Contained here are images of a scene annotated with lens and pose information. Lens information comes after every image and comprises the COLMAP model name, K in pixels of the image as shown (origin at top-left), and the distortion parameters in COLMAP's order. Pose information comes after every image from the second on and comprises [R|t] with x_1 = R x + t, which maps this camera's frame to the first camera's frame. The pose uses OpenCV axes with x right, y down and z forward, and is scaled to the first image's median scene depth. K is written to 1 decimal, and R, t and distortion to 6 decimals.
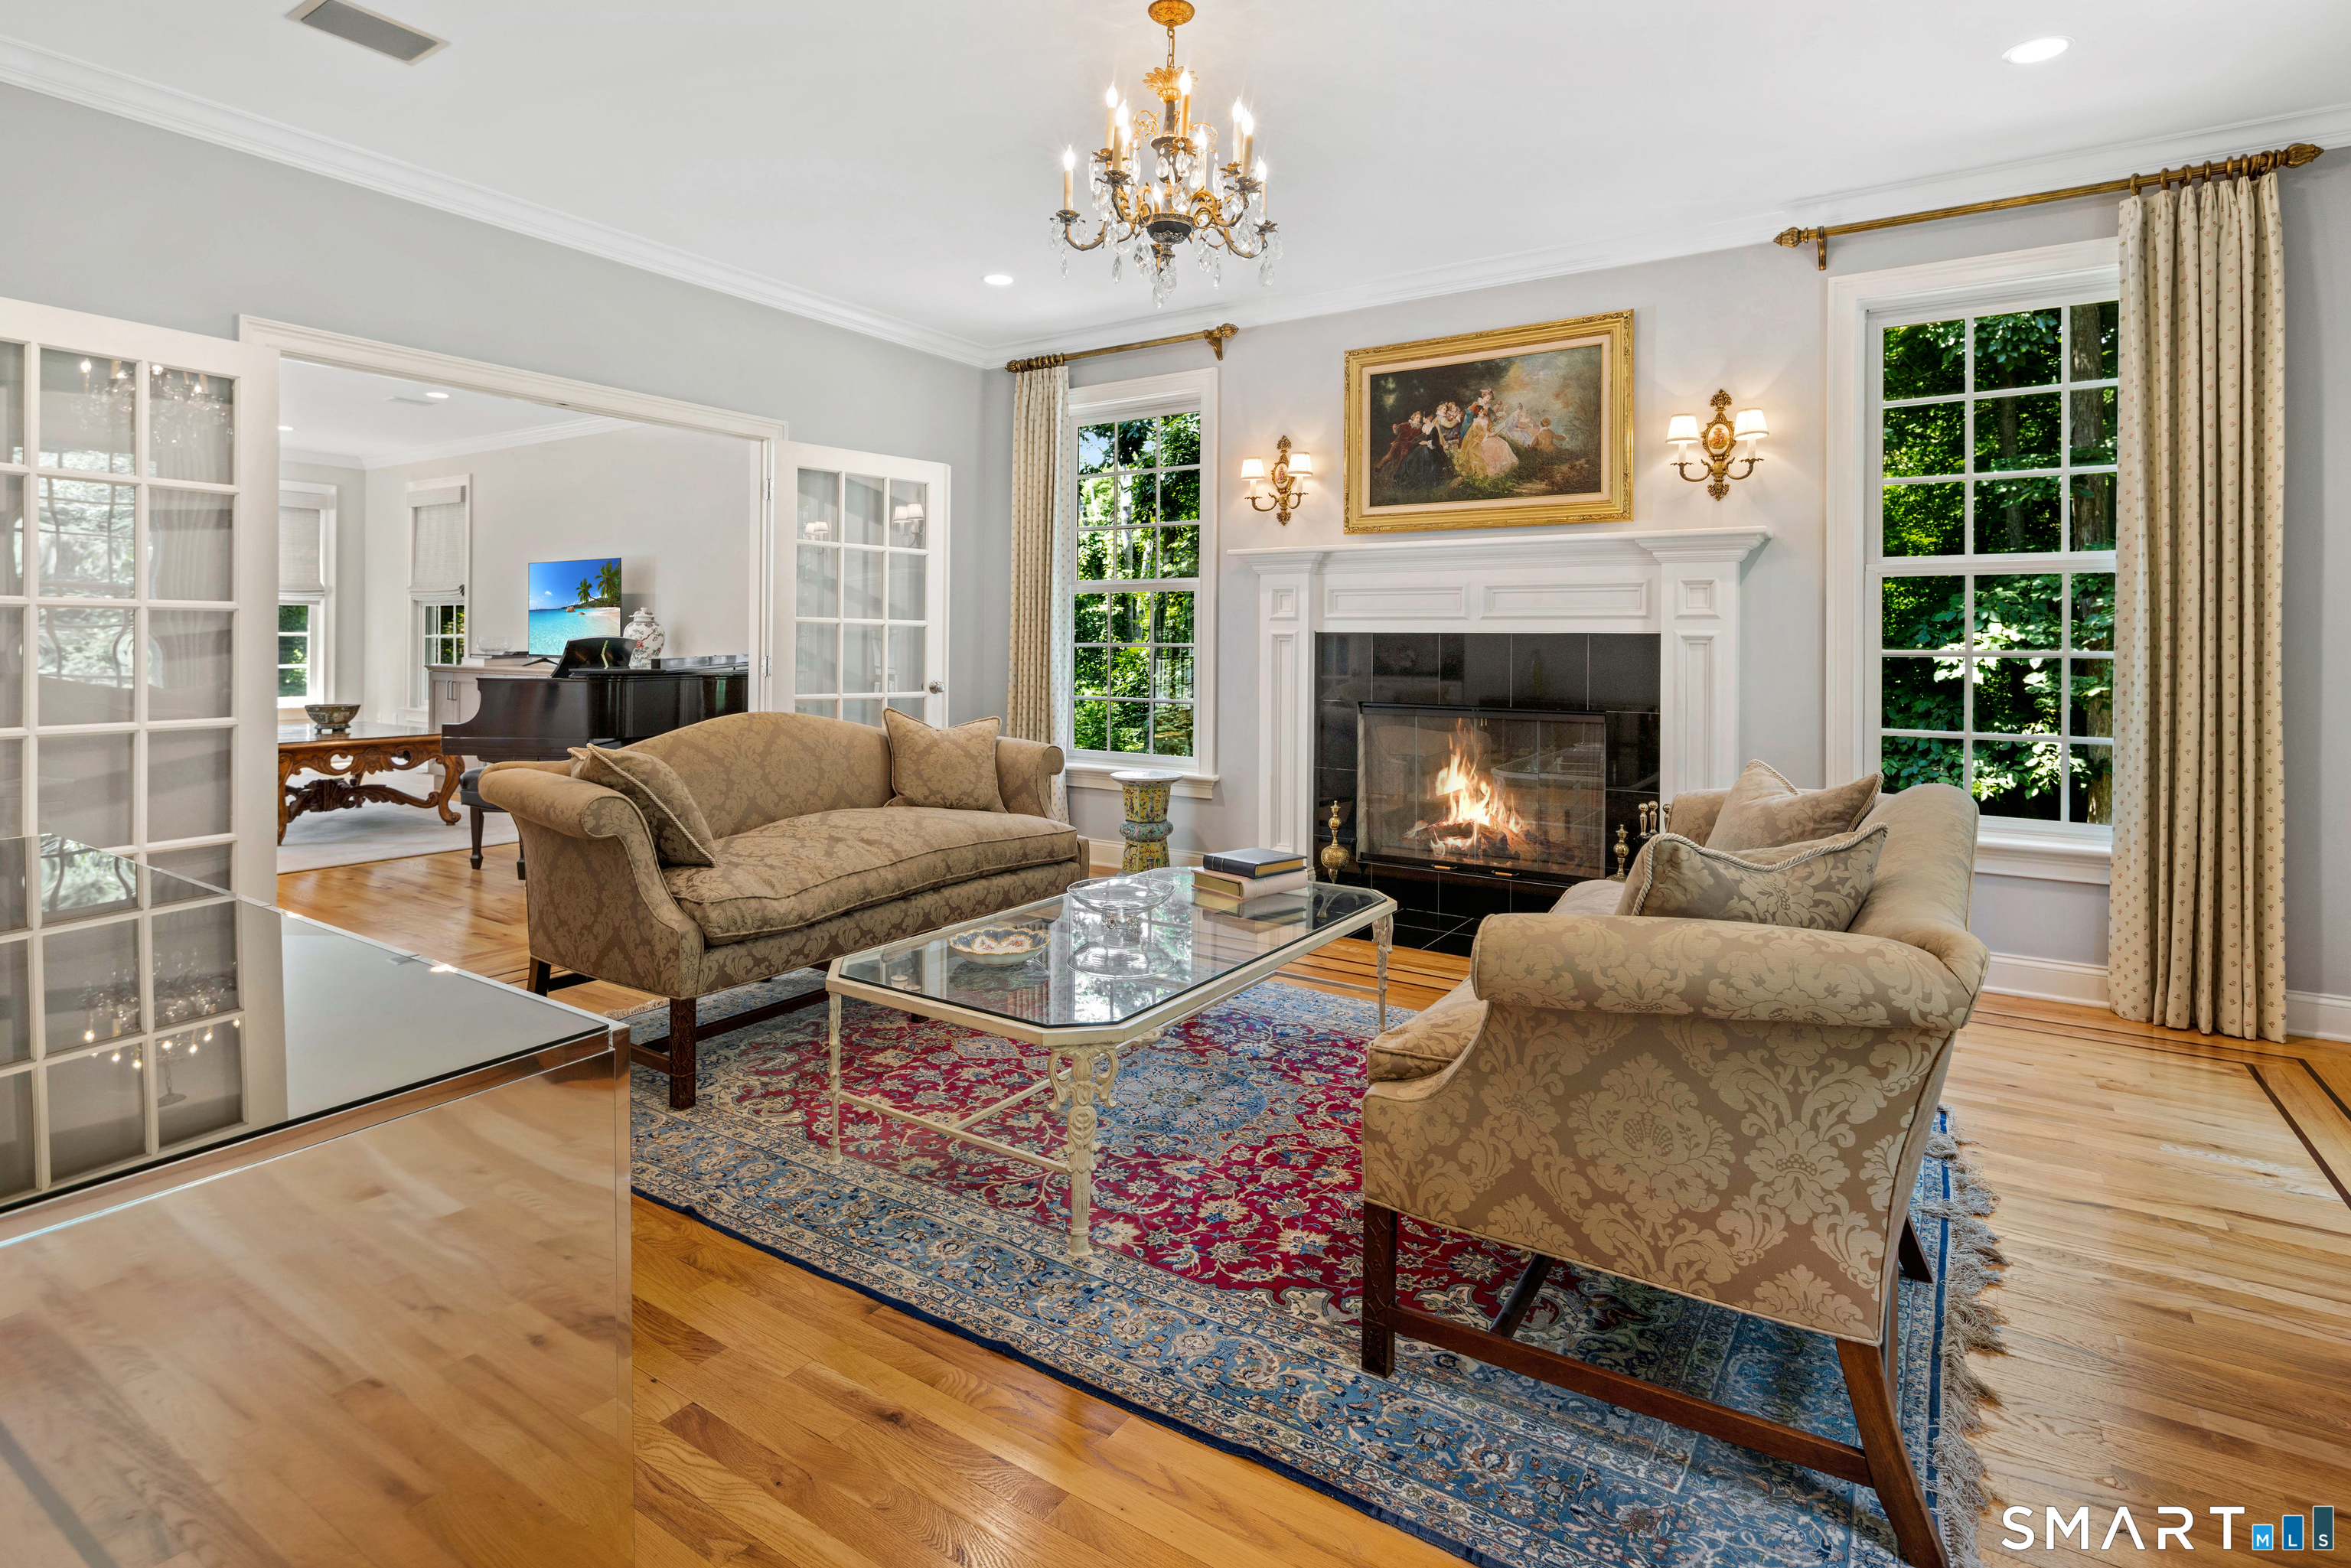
lens RADIAL K [[1155.7, 0, 1178.5], [0, 1155.7, 637.6], [0, 0, 1]] dist [-0.001152, -0.000277]
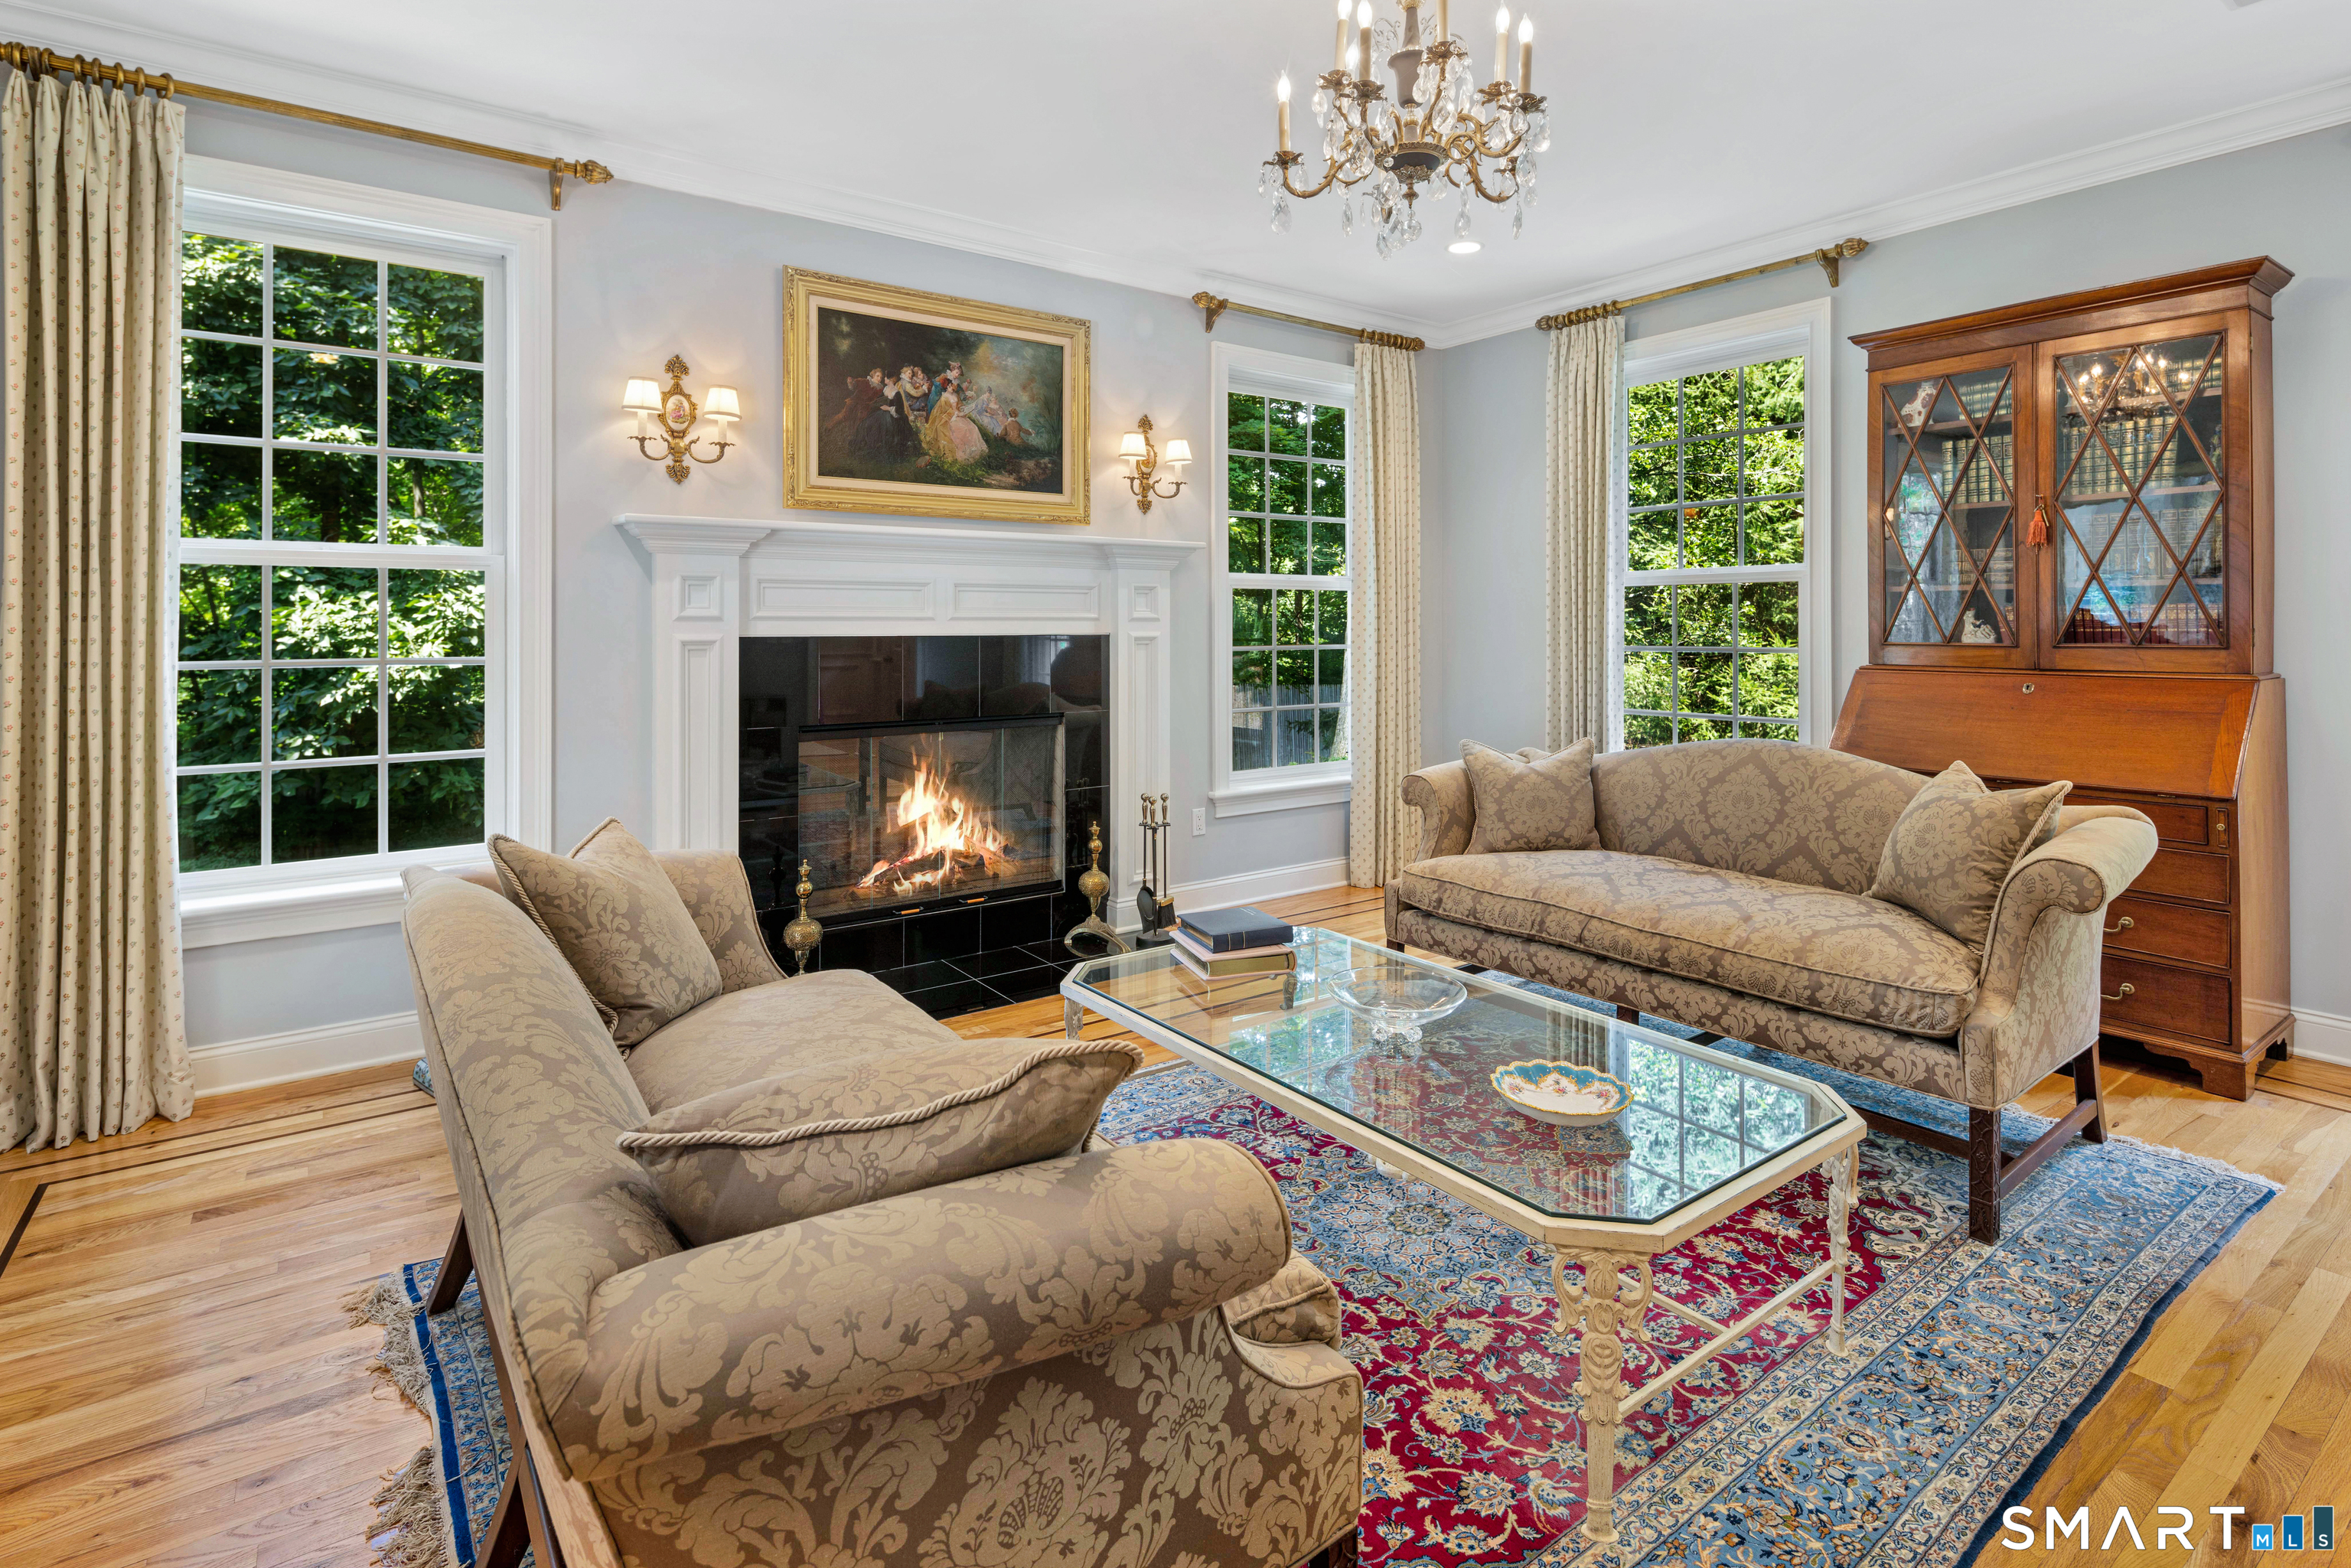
lens RADIAL K [[1148.9, 0, 1177.7], [0, 1148.9, 614.0], [0, 0, 1]] dist [-0.002441, -0.000786]
pose [[0.353934, -0.001728, 0.935269, -0.510546], [-0.003031, 0.999991, 0.002994, -0.024094], [-0.935266, -0.003894, 0.353925, 0.532332]]
